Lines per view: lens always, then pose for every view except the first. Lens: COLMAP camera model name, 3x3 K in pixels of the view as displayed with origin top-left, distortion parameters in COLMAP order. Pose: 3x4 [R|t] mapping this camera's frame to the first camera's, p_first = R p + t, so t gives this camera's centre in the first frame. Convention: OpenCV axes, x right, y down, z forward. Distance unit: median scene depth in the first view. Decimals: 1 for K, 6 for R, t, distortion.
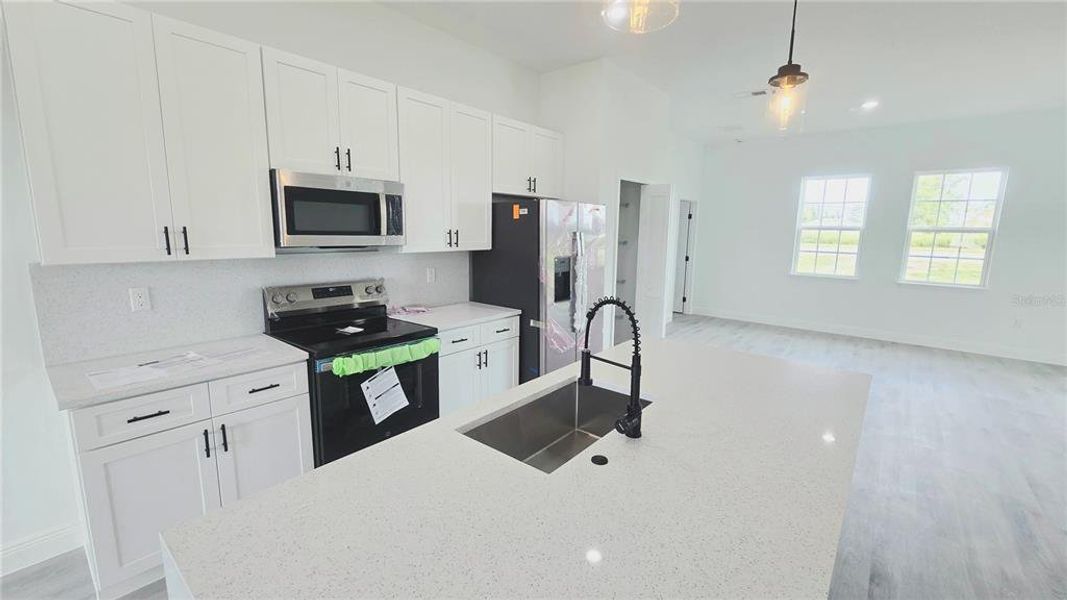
lens RADIAL K [[441.6, 0, 539.9], [0, 441.6, 297.2], [0, 0, 1]] dist [0.007504, -0.000814]
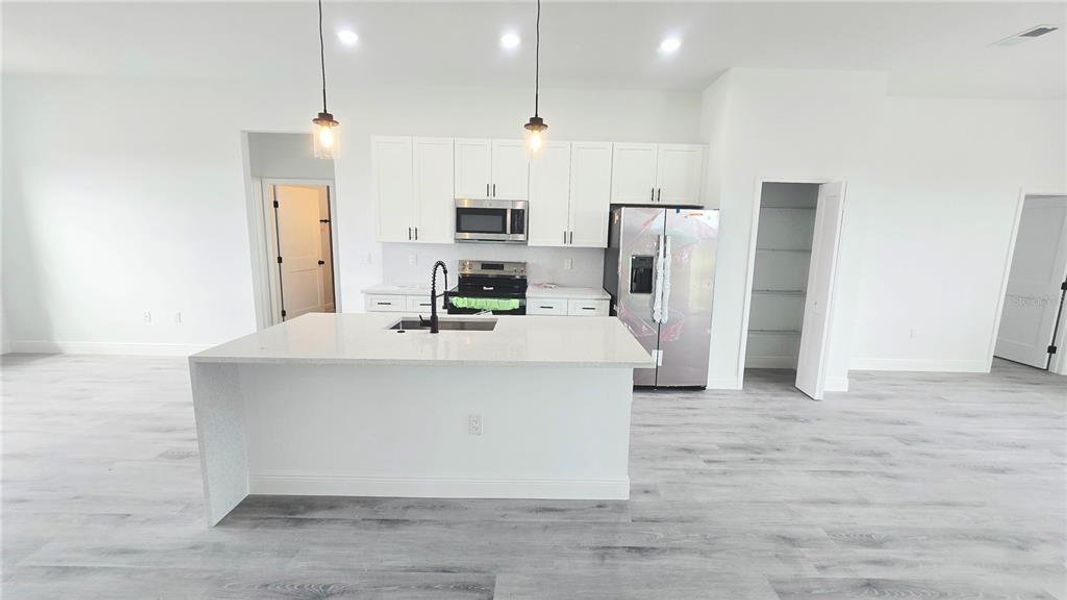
lens RADIAL K [[441.6, 0, 543.7], [0, 441.6, 301.6], [0, 0, 1]] dist [0.007504, -0.000814]
pose [[0.629625, 0.128197, -0.766249, 0.856218], [-0.134140, 0.989418, 0.055311, 0.000665], [0.765231, 0.067960, 0.640159, 0.053580]]
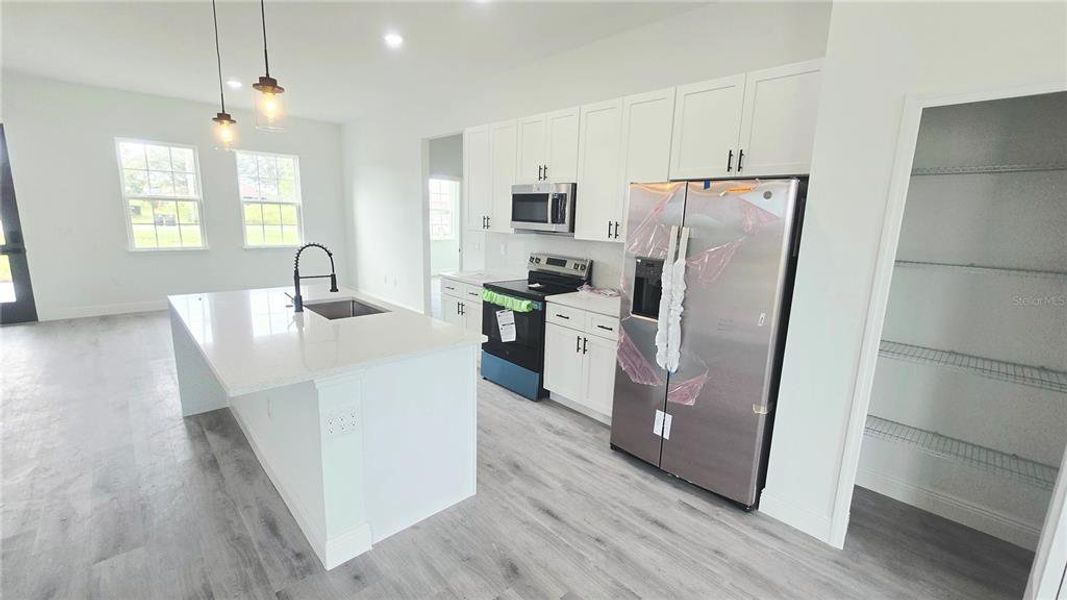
lens RADIAL K [[441.6, 0, 531.2], [0, 441.6, 297.7], [0, 0, 1]] dist [0.007504, -0.000814]
pose [[-0.132000, 0.164869, -0.977443, 0.874443], [-0.184839, 0.964682, 0.187678, -0.138375], [0.973864, 0.205443, -0.096864, 0.942771]]
